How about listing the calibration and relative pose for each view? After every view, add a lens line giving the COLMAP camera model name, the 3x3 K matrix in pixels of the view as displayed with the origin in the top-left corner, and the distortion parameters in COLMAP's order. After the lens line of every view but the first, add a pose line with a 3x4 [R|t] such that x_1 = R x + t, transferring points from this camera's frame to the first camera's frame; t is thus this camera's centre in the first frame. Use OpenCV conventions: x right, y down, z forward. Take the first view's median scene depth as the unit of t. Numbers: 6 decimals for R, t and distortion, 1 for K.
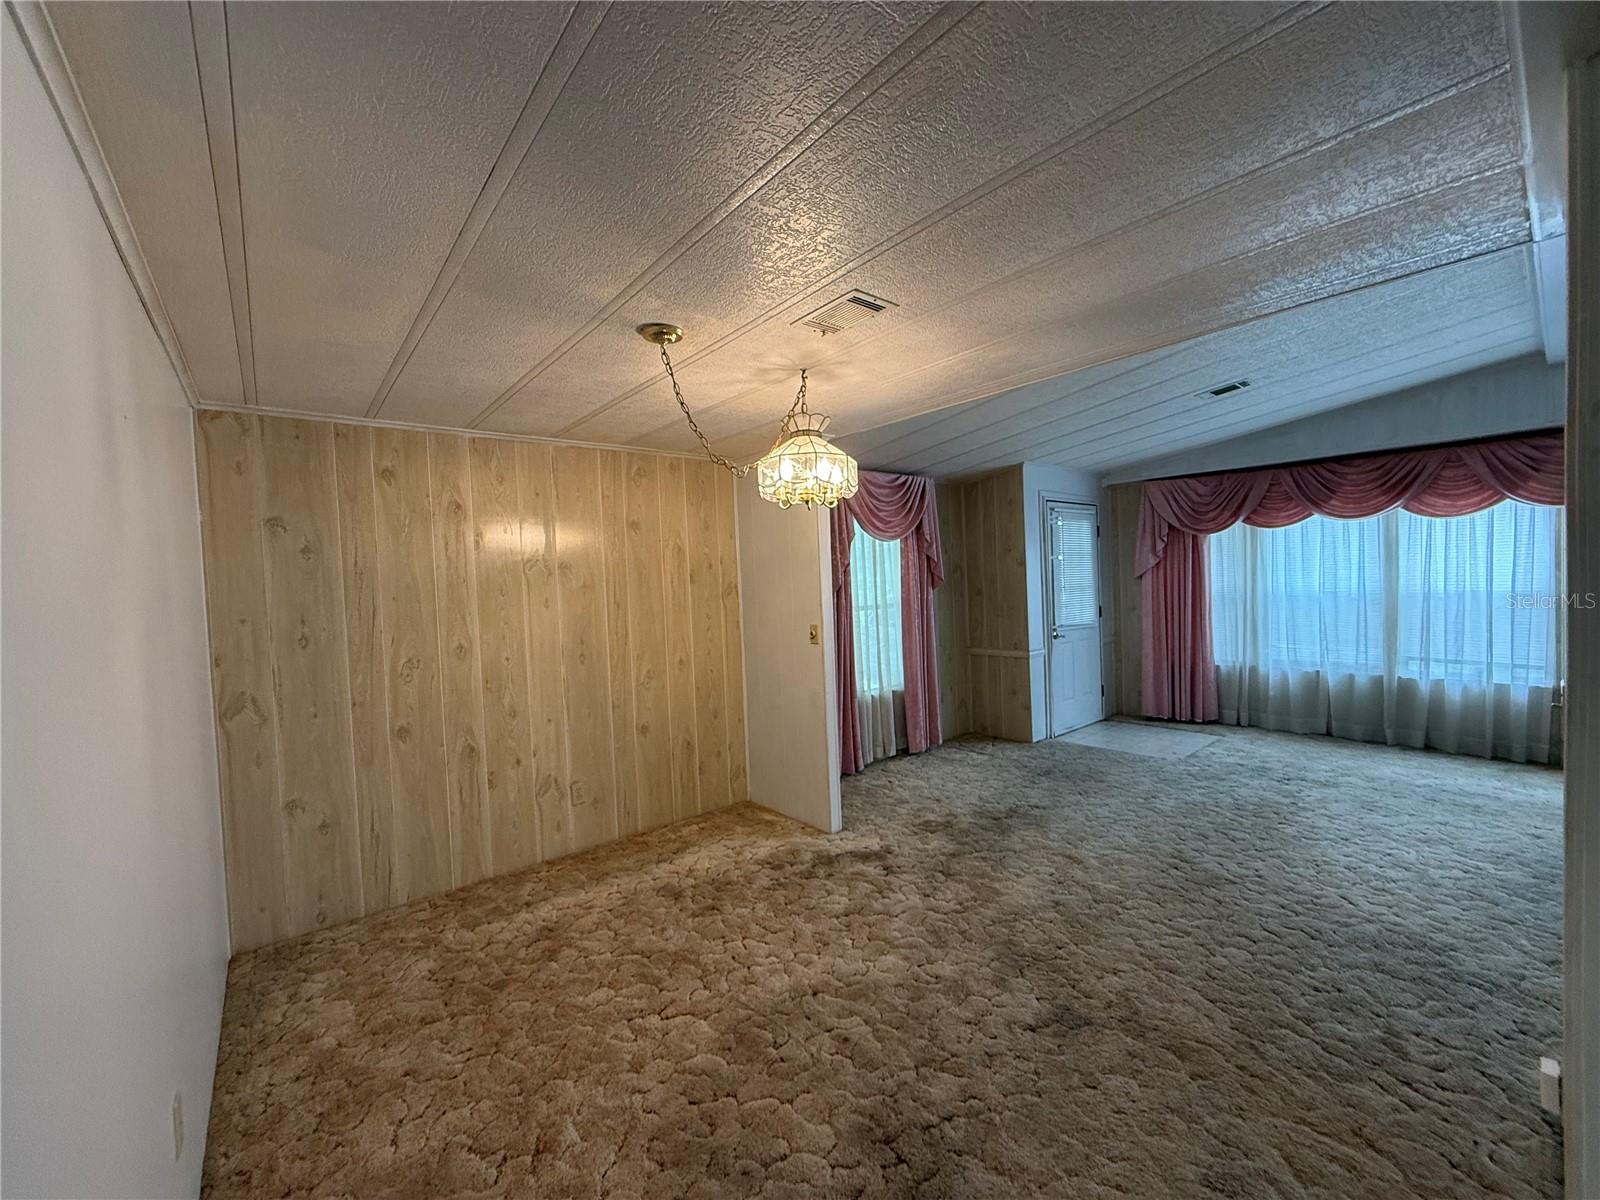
lens RADIAL K [[635.1, 0, 798.3], [0, 635.1, 600.9], [0, 0, 1]] dist [0.000441, 0.000589]
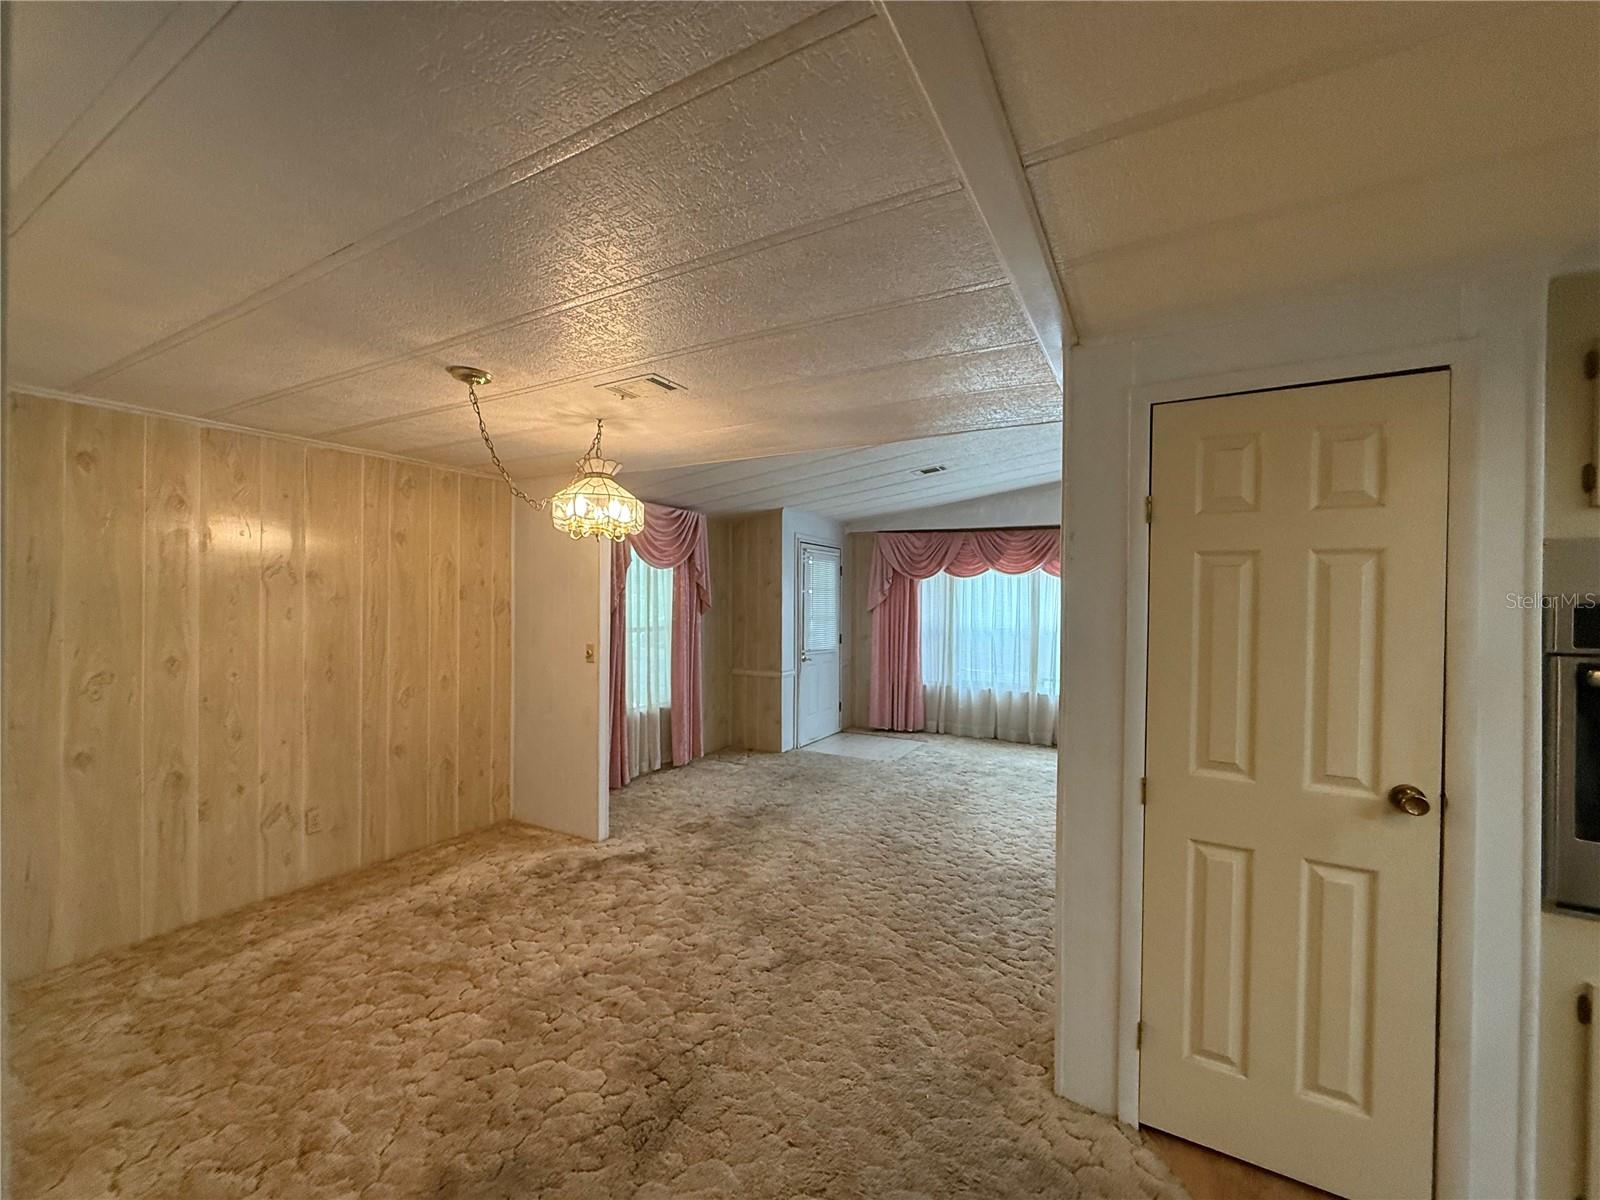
lens RADIAL K [[635.1, 0, 796.6], [0, 635.1, 601.8], [0, 0, 1]] dist [0.000441, 0.000589]
pose [[0.934025, 0.047384, 0.354051, -0.037007], [-0.035457, 0.998566, -0.040103, -0.003652], [-0.355444, 0.024904, 0.934366, -0.134696]]
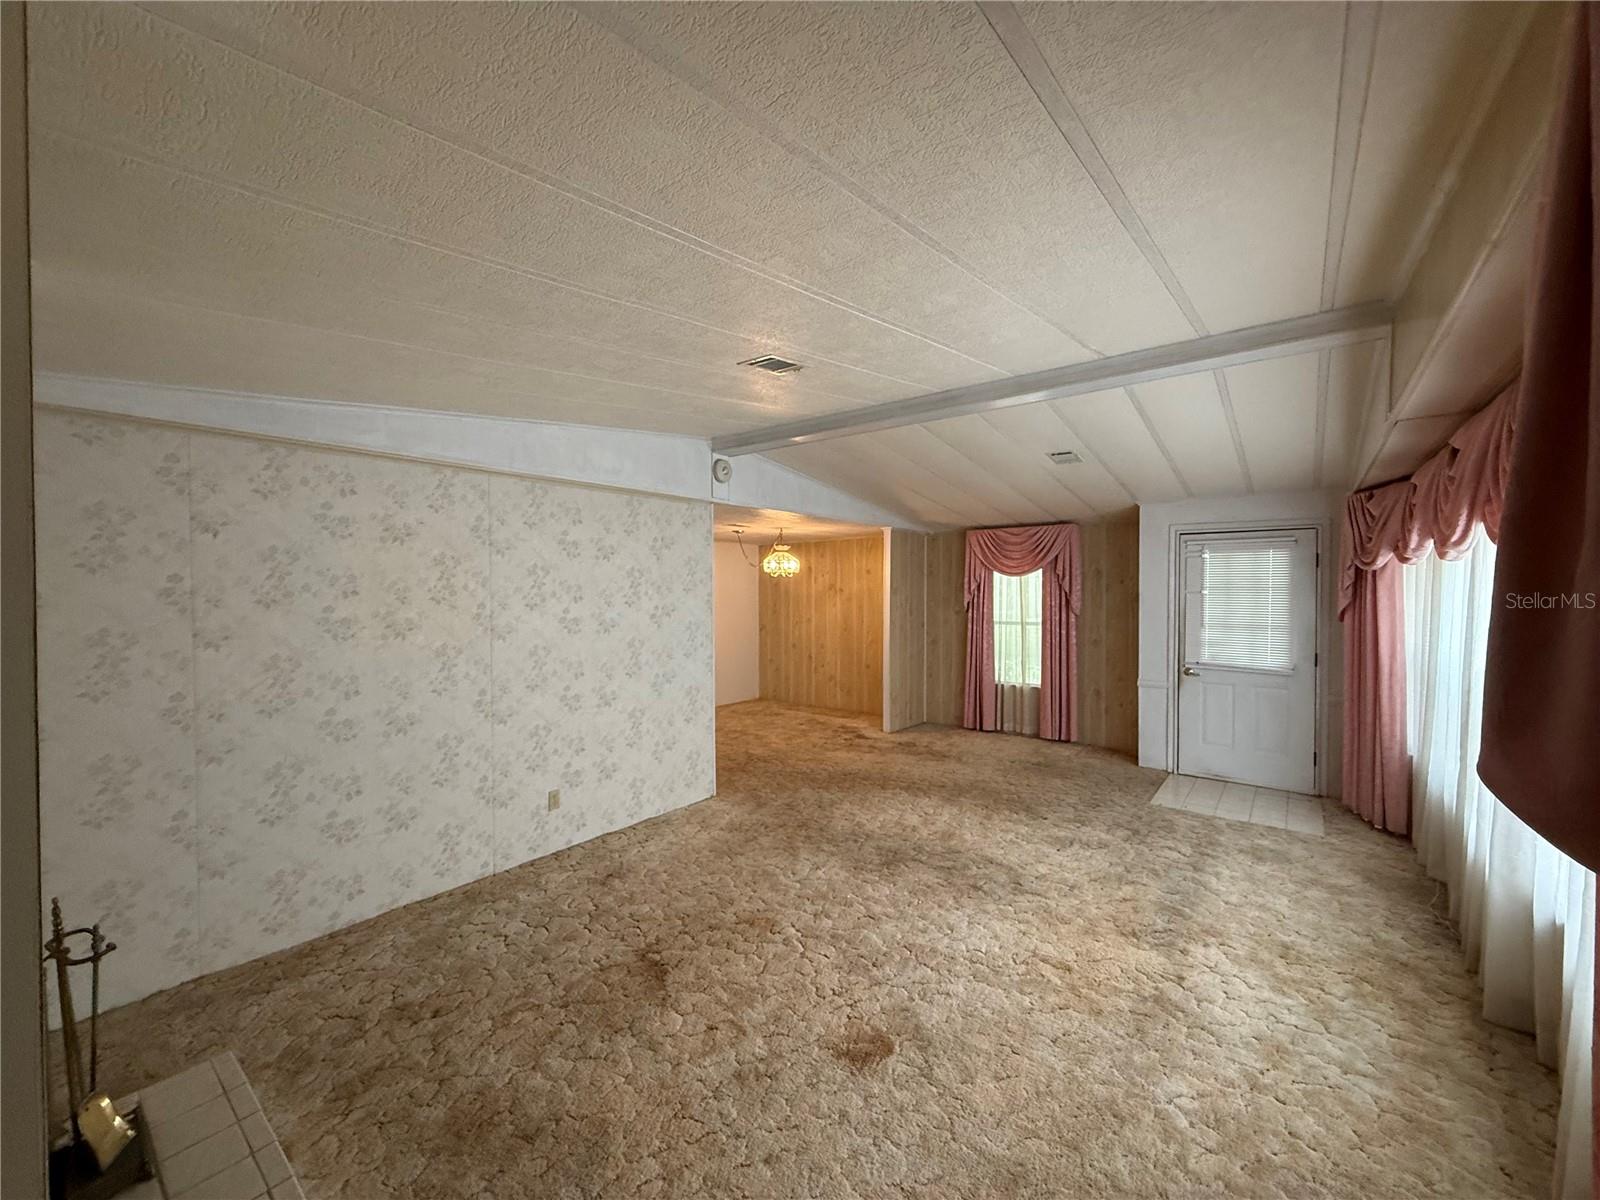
lens RADIAL K [[635.1, 0, 794.3], [0, 635.1, 601.4], [0, 0, 1]] dist [0.000441, 0.000589]
pose [[0.210753, 0.058787, -0.975770, 2.107215], [-0.034587, 0.998014, 0.052657, -0.143095], [0.976927, 0.022651, 0.212368, 0.345597]]
